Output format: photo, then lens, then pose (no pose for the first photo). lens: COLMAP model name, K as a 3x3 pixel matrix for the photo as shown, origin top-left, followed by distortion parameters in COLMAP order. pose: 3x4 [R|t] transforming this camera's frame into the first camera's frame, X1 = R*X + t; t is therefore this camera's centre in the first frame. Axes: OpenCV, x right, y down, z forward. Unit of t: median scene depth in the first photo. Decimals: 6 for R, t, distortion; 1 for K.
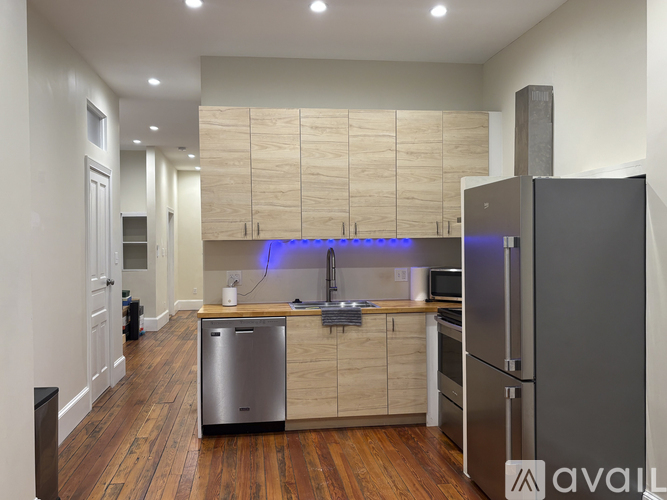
lens RADIAL K [[582.7, 0, 332.9], [0, 582.7, 248.1], [0, 0, 1]] dist [0.080245, 0.001527]
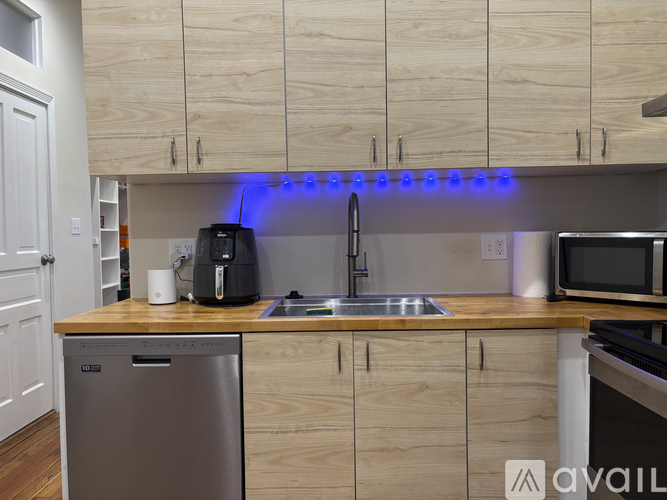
lens RADIAL K [[506.8, 0, 334.1], [0, 506.8, 251.7], [0, 0, 1]] dist [0.004122, -0.003337]
pose [[0.988068, 0.000821, -0.154018, 0.050505], [0.004395, 0.999428, 0.033521, 0.037909], [0.153957, -0.033798, 0.987499, 0.588701]]
